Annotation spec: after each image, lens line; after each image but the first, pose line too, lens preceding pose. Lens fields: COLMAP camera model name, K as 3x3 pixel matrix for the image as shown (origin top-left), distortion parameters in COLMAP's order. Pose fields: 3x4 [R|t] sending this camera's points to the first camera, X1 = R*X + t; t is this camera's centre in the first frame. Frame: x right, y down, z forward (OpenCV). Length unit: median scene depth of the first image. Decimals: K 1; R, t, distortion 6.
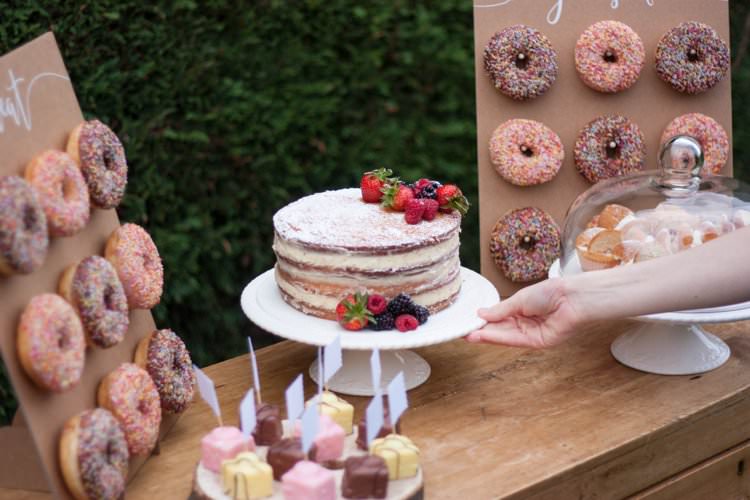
lens RADIAL K [[1840.4, 0, 374.6], [0, 1840.4, 248.7], [0, 0, 1]] dist [-0.106604, 0.000000]
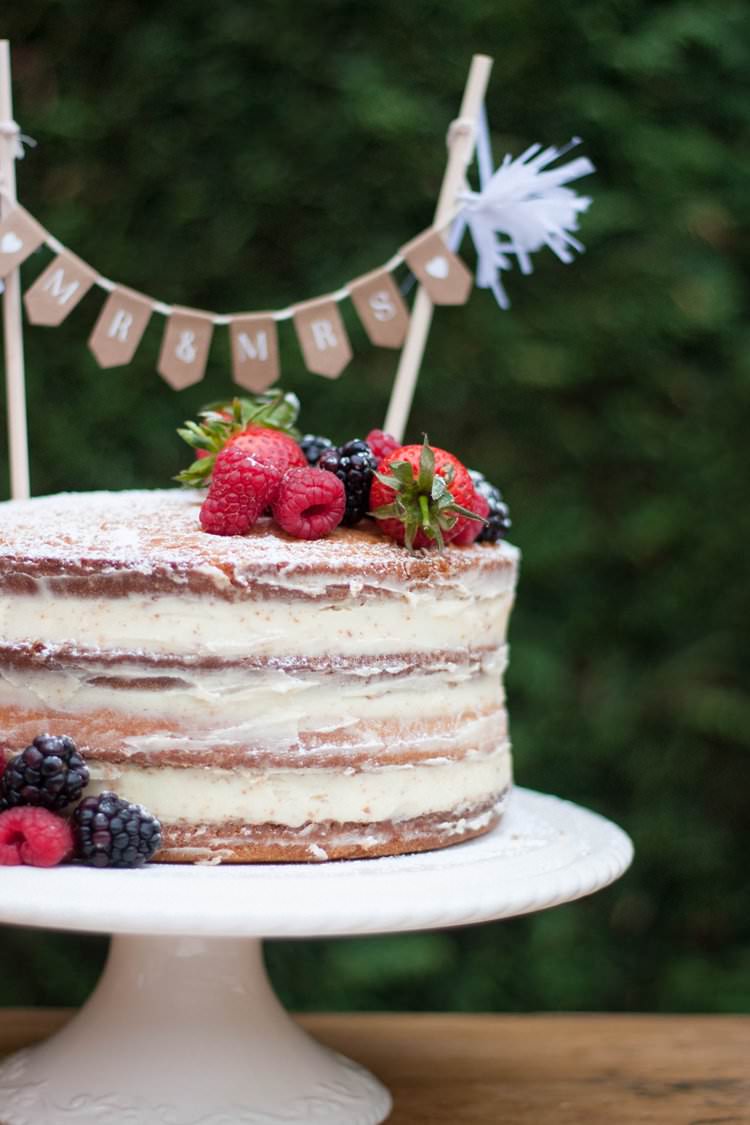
lens RADIAL K [[2760.6, 0, 371.8], [0, 2760.6, 563.0], [0, 0, 1]] dist [-0.106604, 0.000000]
pose [[0.797610, 0.072398, -0.598813, 0.296140], [-0.230414, 0.954051, -0.191561, 0.067199], [0.557430, 0.290766, 0.777642, 0.697439]]
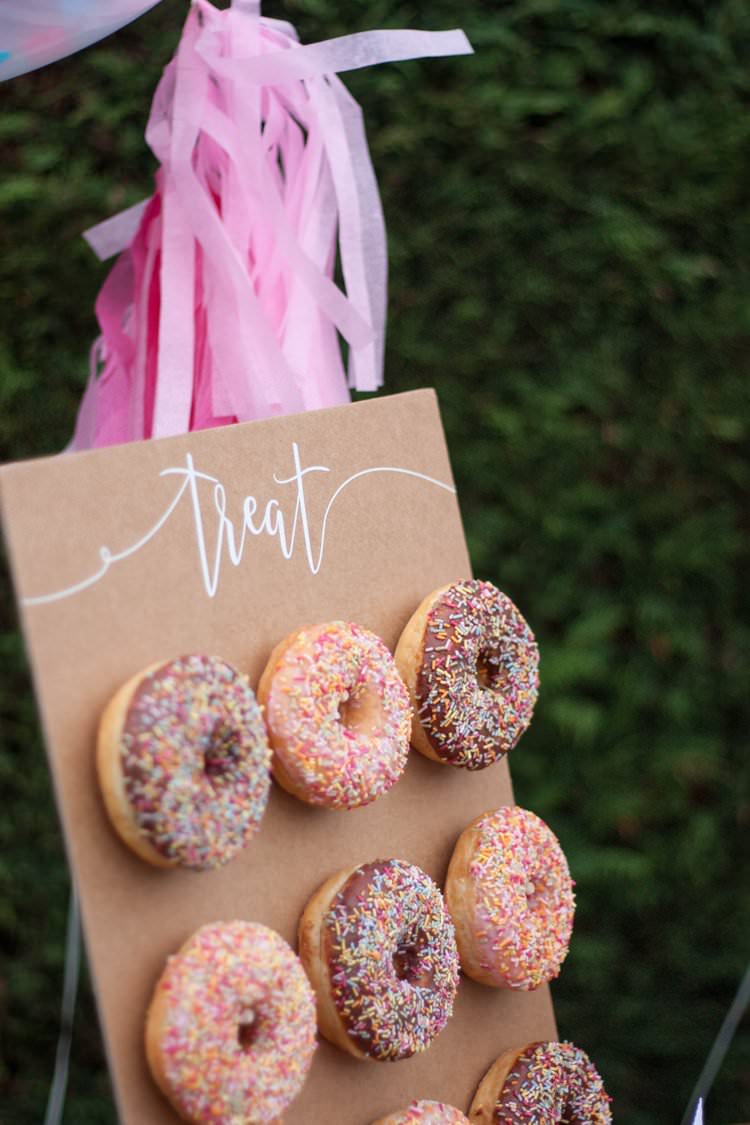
lens RADIAL K [[2760.6, 0, 370.6], [0, 2760.6, 558.9], [0, 0, 1]] dist [-0.106604, 0.000000]
pose [[0.923941, 0.140643, -0.355741, 0.073102], [-0.177641, 0.981355, -0.073394, -0.016976], [0.338786, 0.131006, 0.931698, 0.304687]]
